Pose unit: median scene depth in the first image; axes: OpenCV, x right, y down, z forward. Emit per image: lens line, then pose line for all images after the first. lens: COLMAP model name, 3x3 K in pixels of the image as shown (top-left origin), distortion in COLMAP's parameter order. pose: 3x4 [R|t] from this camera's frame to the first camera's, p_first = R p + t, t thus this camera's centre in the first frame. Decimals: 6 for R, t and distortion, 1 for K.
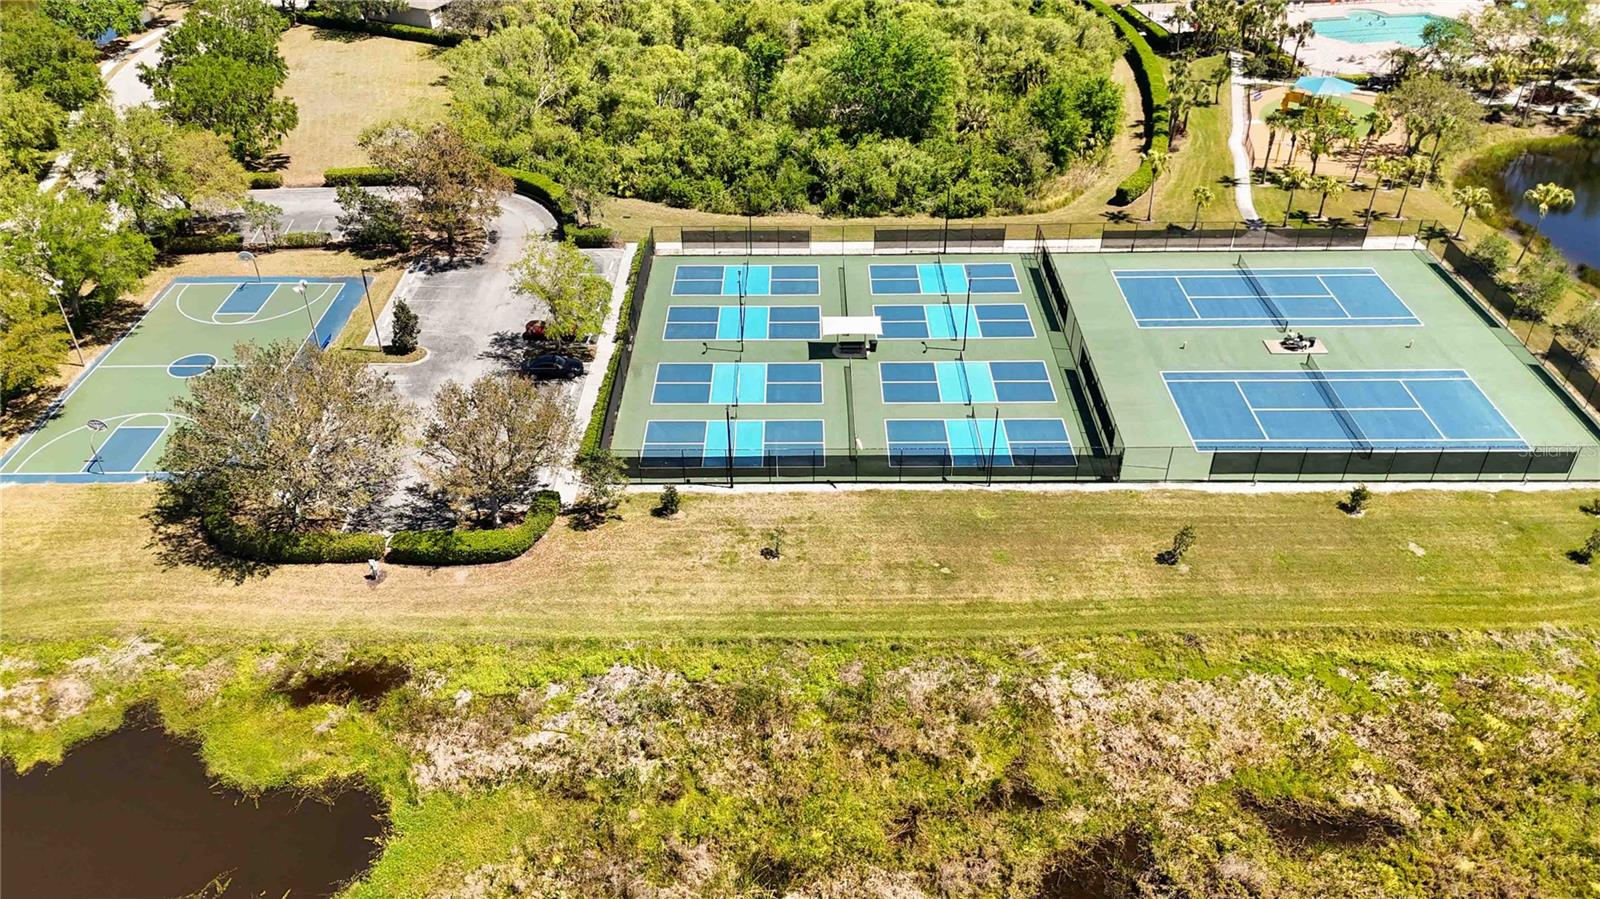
lens RADIAL K [[1172.4, 0, 806.3], [0, 1172.4, 448.8], [0, 0, 1]] dist [0.056528, -0.034279]
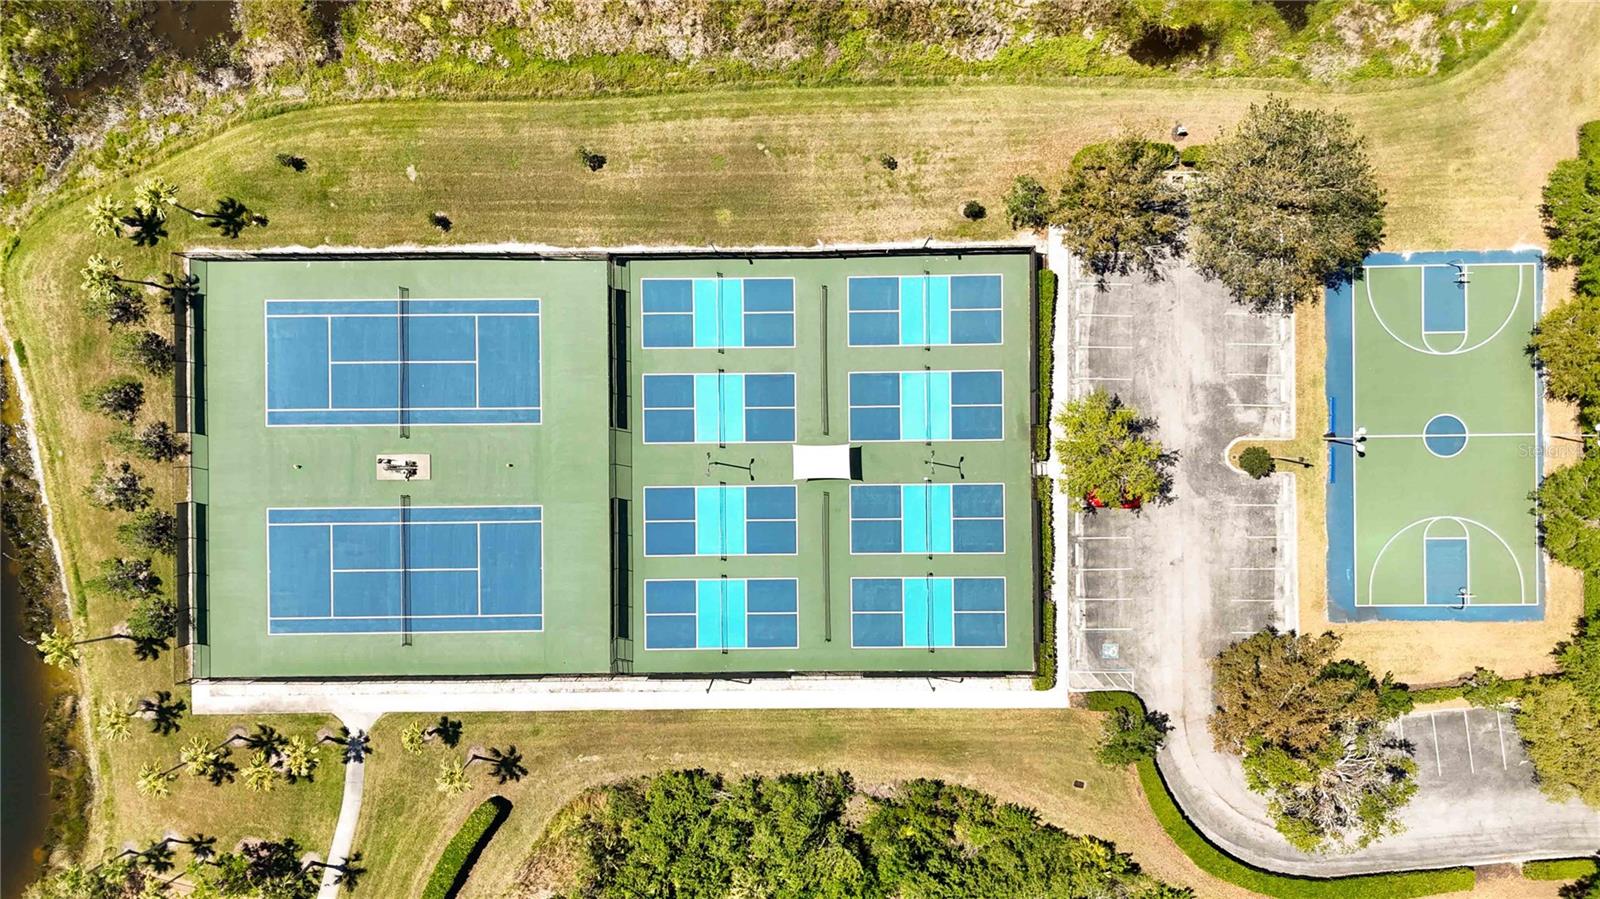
lens RADIAL K [[1172.4, 0, 802.4], [0, 1172.4, 450.7], [0, 0, 1]] dist [0.056528, -0.034279]
pose [[-0.999699, 0.008496, 0.023026, 0.029752], [0.013862, -0.578757, 0.815382, -0.868373], [0.020254, 0.815456, 0.578465, 0.355669]]
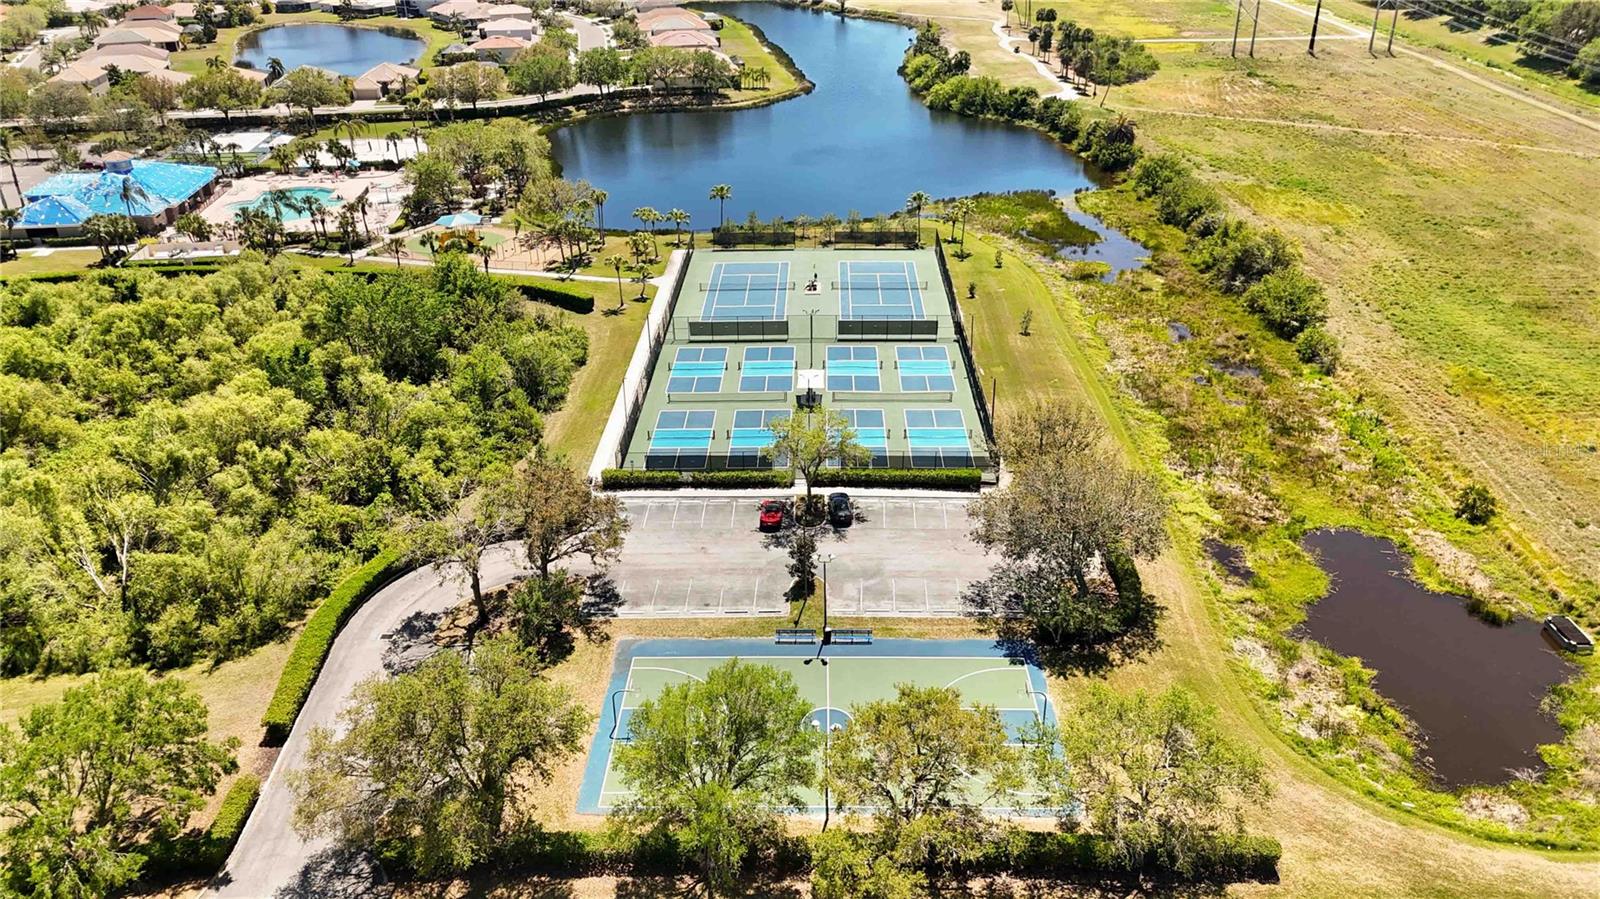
lens RADIAL K [[1172.4, 0, 802.1], [0, 1172.4, 451.0], [0, 0, 1]] dist [0.056528, -0.034279]
pose [[0.018788, -0.451223, 0.892214, -1.079894], [0.586172, 0.727891, 0.355776, -0.478747], [-0.809969, 0.516306, 0.278170, 0.623771]]
